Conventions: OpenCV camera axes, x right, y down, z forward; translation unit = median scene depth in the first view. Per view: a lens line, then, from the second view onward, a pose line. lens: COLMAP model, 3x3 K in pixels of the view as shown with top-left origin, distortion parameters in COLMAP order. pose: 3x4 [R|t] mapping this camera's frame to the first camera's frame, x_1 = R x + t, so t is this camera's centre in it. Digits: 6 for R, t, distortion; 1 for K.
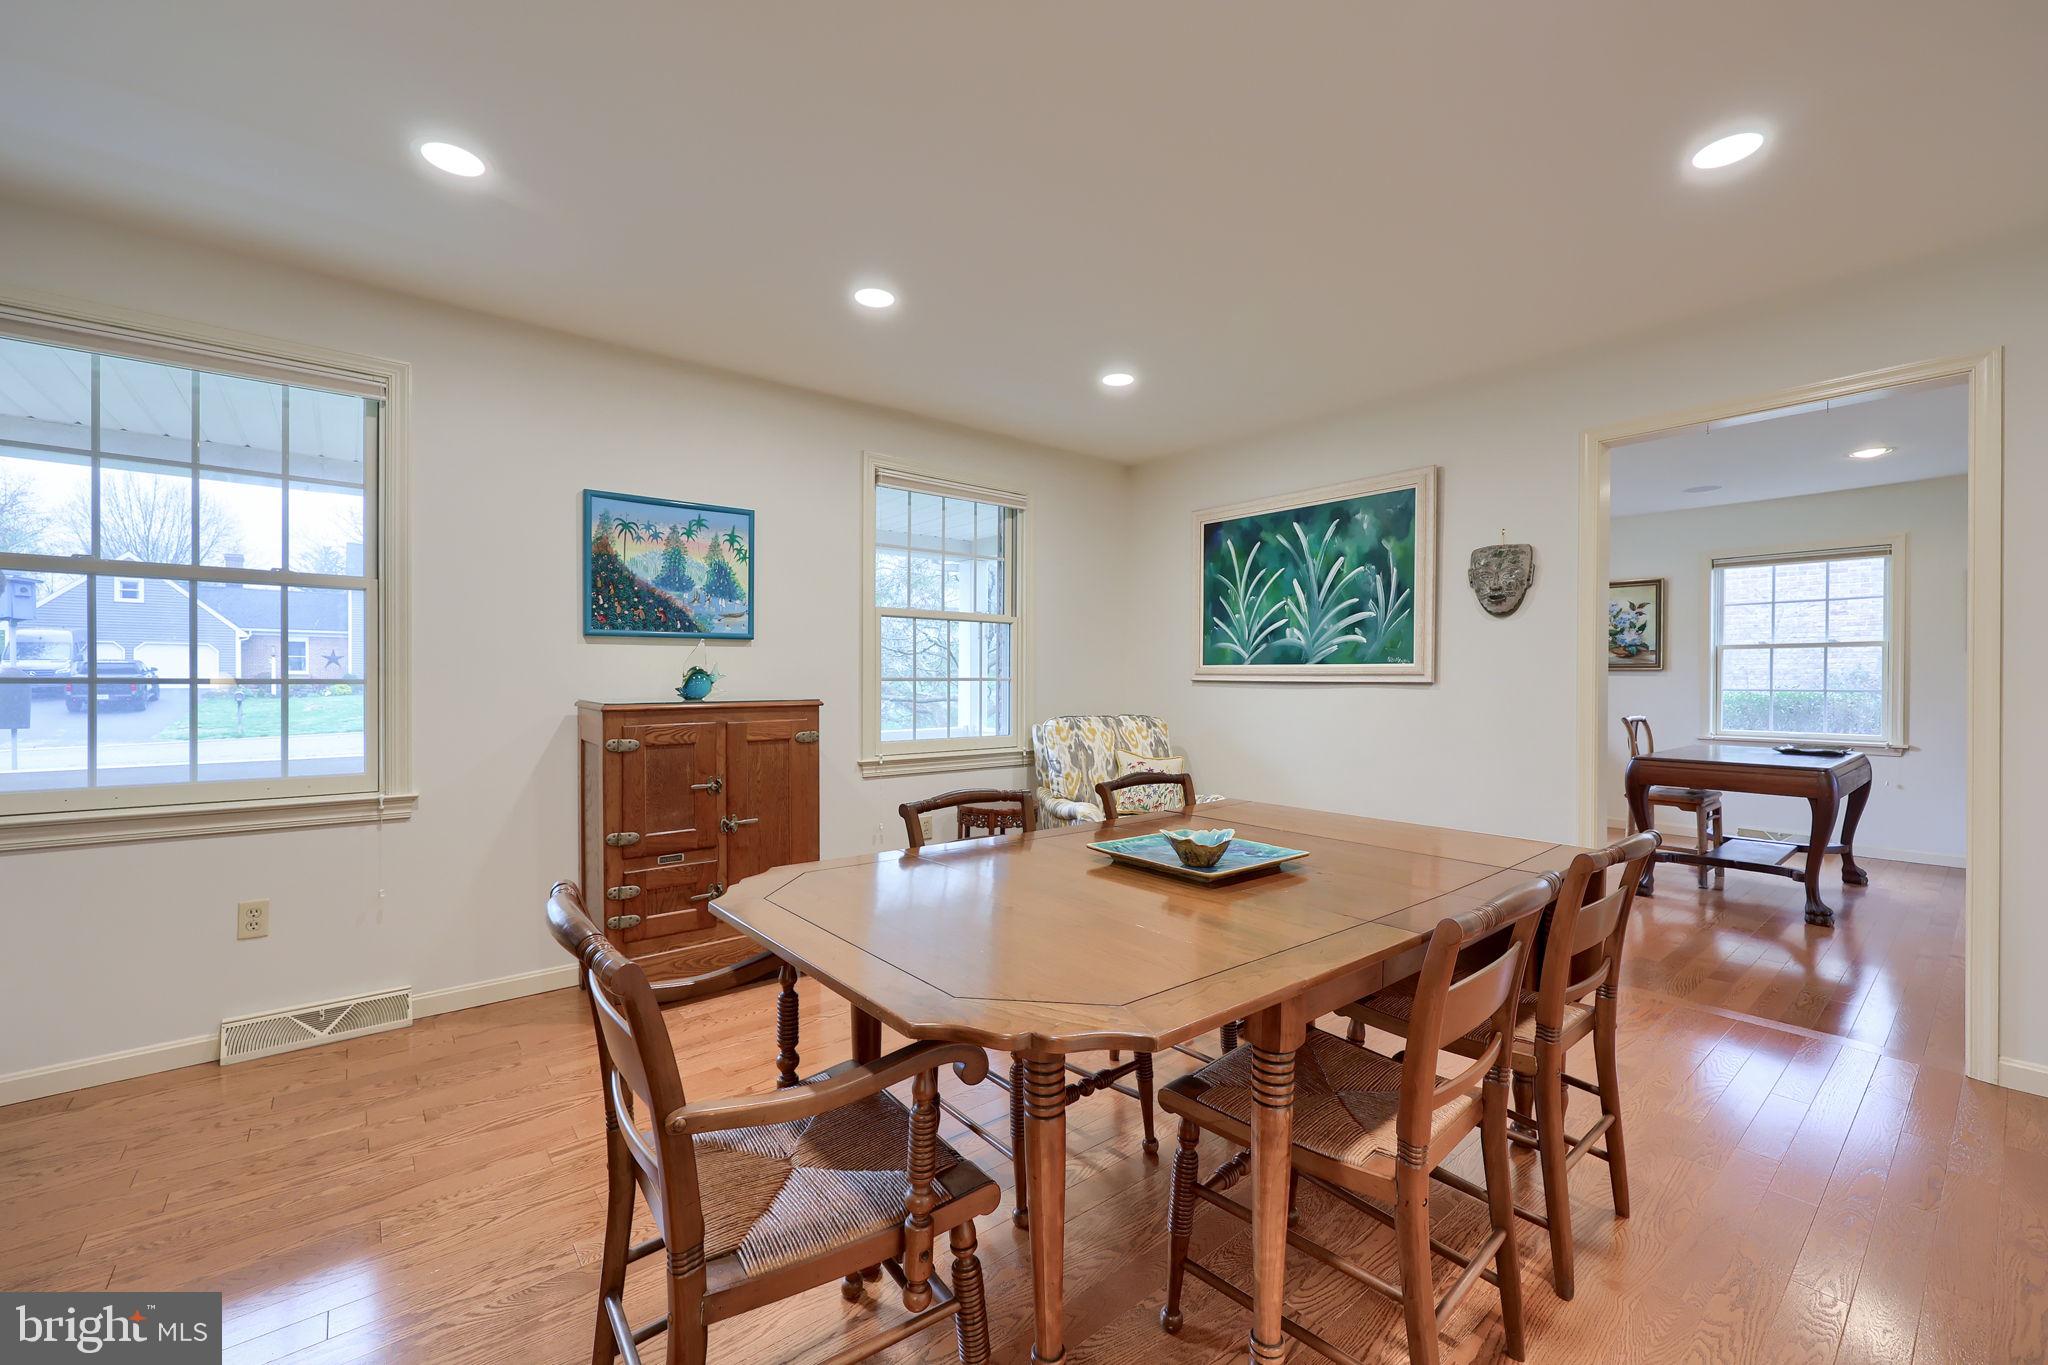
lens RADIAL K [[829.2, 0, 1033.9], [0, 829.2, 682.0], [0, 0, 1]] dist [-0.000766, -0.000020]
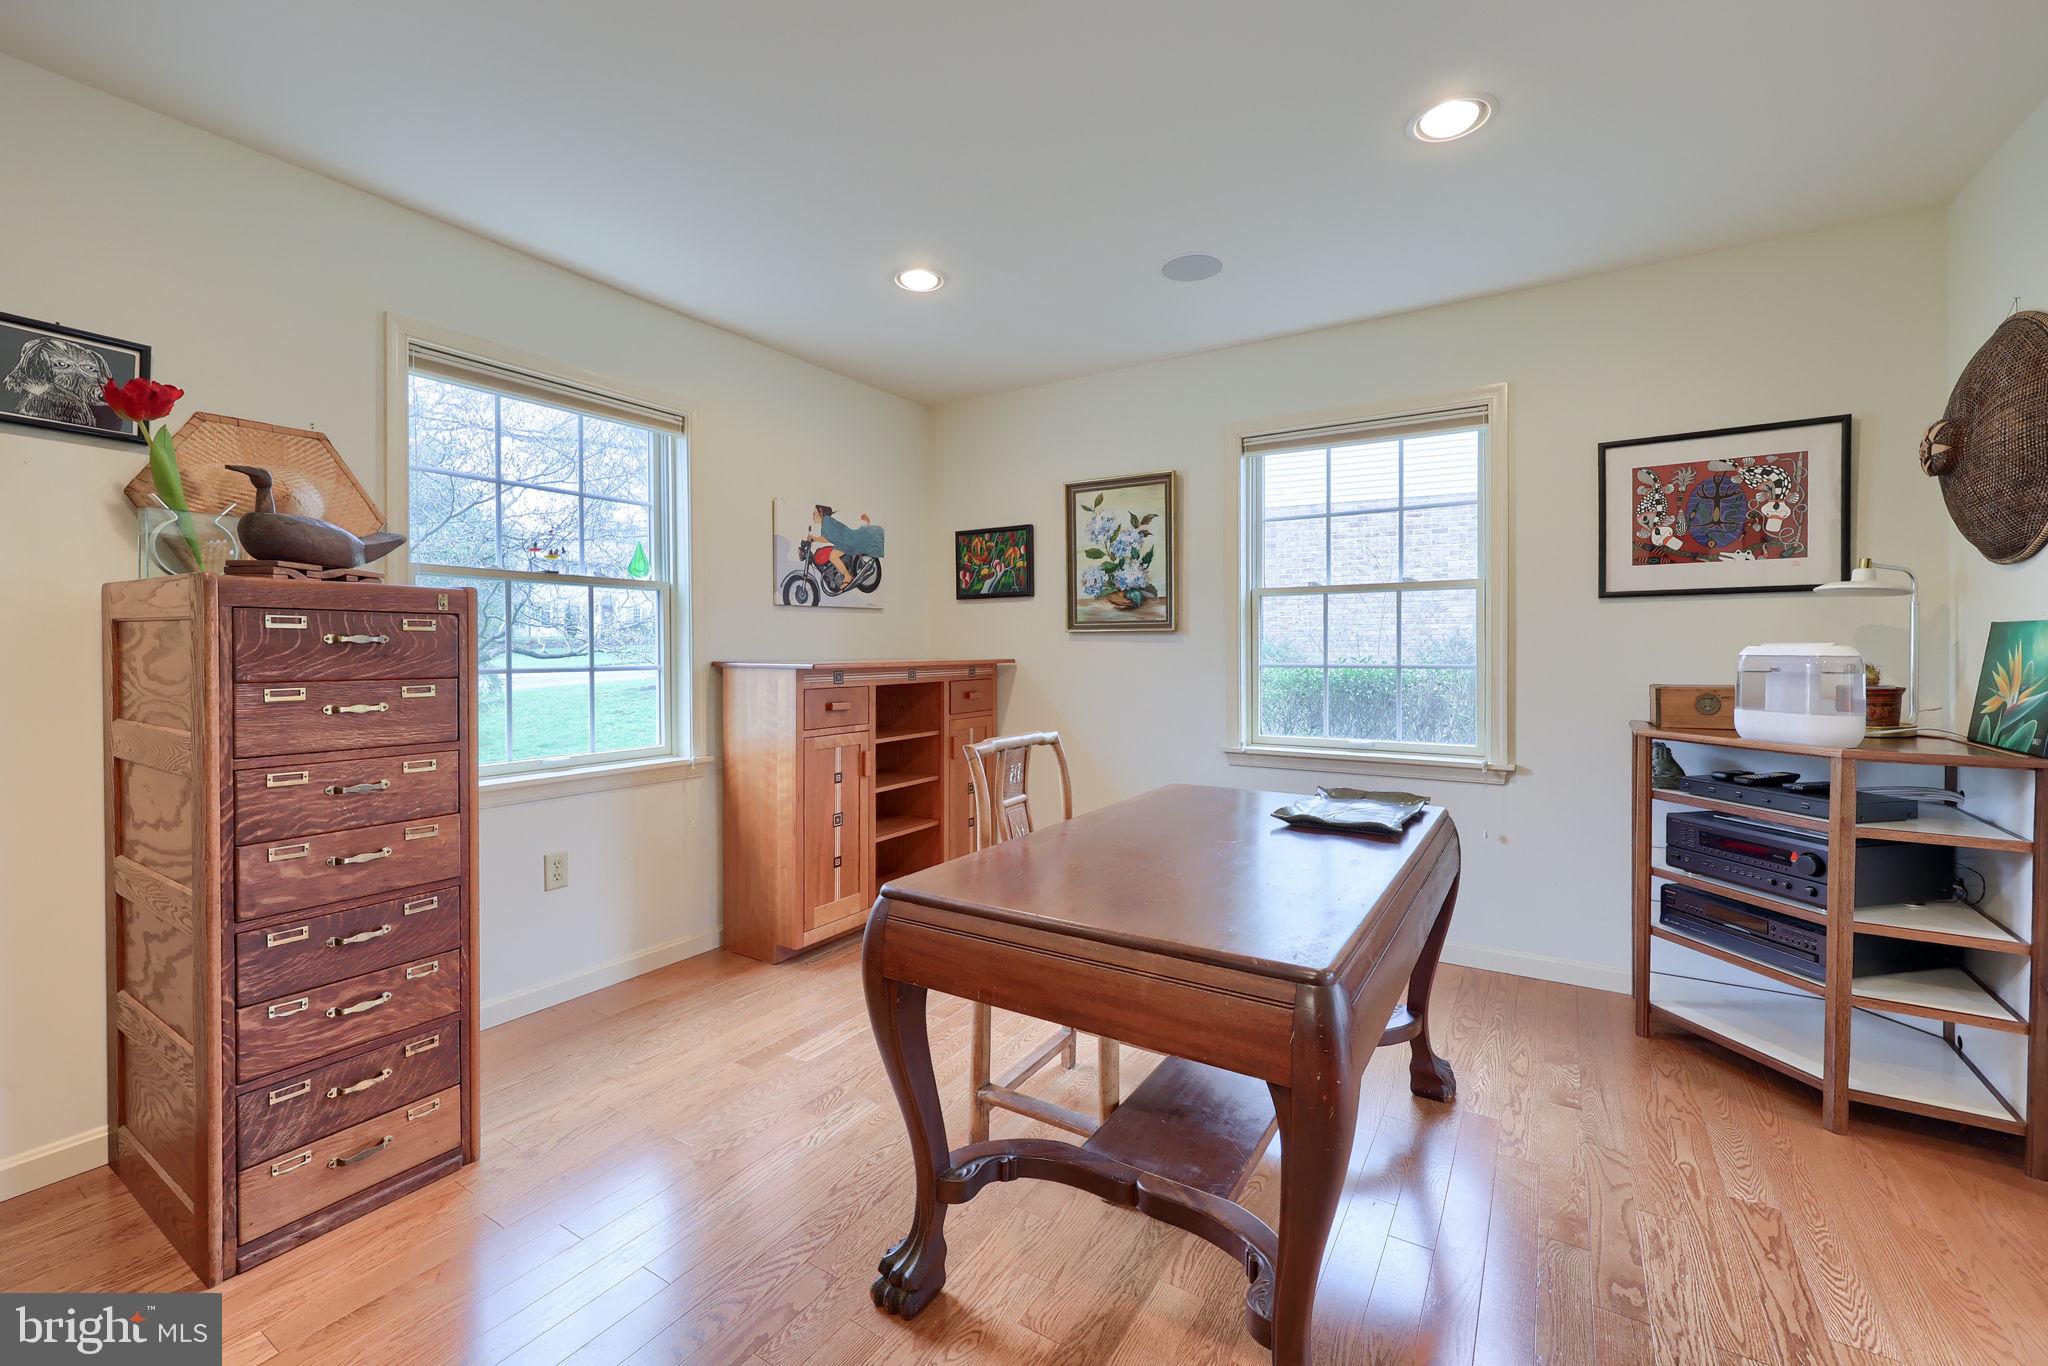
lens RADIAL K [[829.2, 0, 1058.3], [0, 829.2, 644.9], [0, 0, 1]] dist [-0.000766, -0.000020]
pose [[0.945549, -0.008386, 0.325371, 0.502461], [0.008954, 0.999960, -0.000250, -0.005889], [-0.325356, 0.003150, 0.945586, 0.491772]]
